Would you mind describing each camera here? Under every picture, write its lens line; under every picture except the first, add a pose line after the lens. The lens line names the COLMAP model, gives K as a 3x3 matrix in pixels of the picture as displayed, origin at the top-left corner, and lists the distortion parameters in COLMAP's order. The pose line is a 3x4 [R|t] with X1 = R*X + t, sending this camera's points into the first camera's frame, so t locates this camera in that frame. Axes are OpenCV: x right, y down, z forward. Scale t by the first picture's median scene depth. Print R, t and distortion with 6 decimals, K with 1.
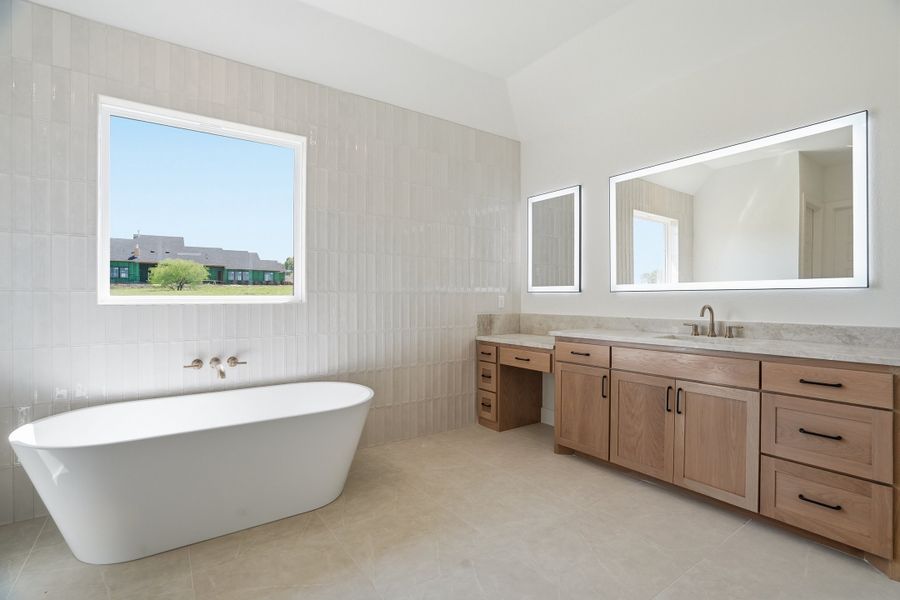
lens RADIAL K [[422.8, 0, 450.2], [0, 422.8, 298.6], [0, 0, 1]] dist [-0.033831, 0.010077]
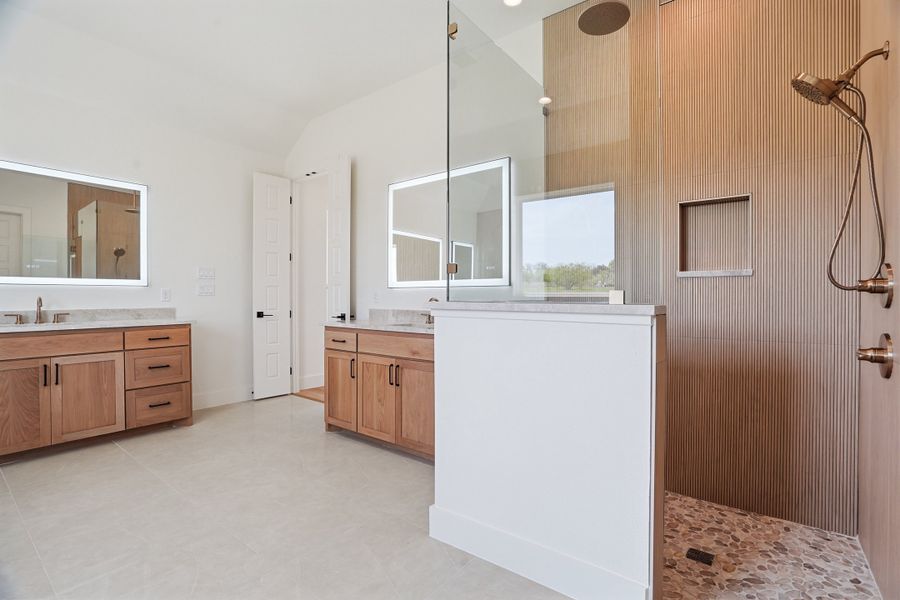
lens RADIAL K [[422.8, 0, 450.9], [0, 422.8, 298.2], [0, 0, 1]] dist [-0.033831, 0.010077]
pose [[-0.280923, -0.005757, 0.959713, -1.170014], [0.001754, 0.999977, 0.006512, 0.018656], [-0.959729, 0.003513, -0.280907, 0.282465]]
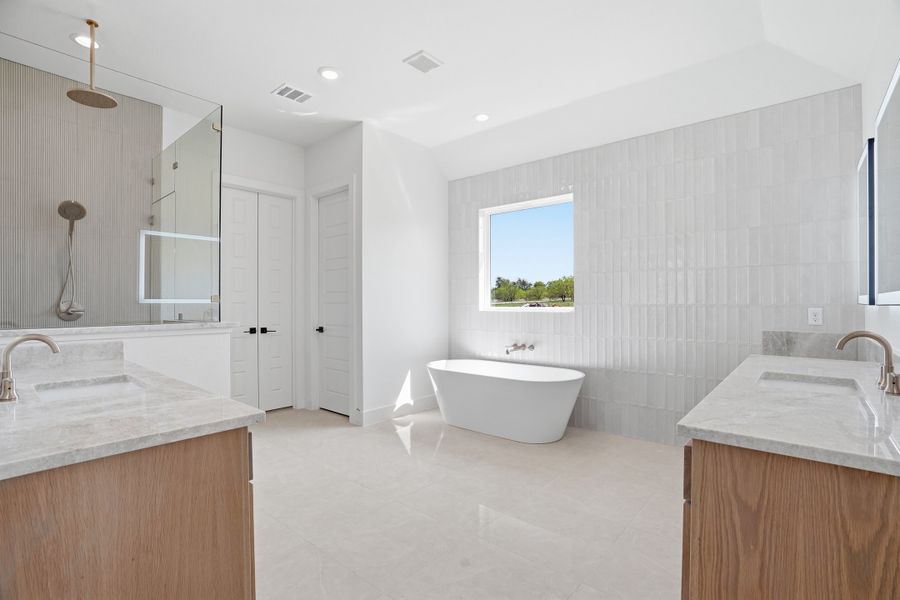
lens RADIAL K [[422.8, 0, 450.0], [0, 422.8, 303.8], [0, 0, 1]] dist [-0.033831, 0.010077]
pose [[0.256152, 0.005777, -0.966619, 0.560176], [0.004483, 0.999964, 0.007165, -0.019290], [0.966626, -0.006169, 0.256117, 0.156893]]
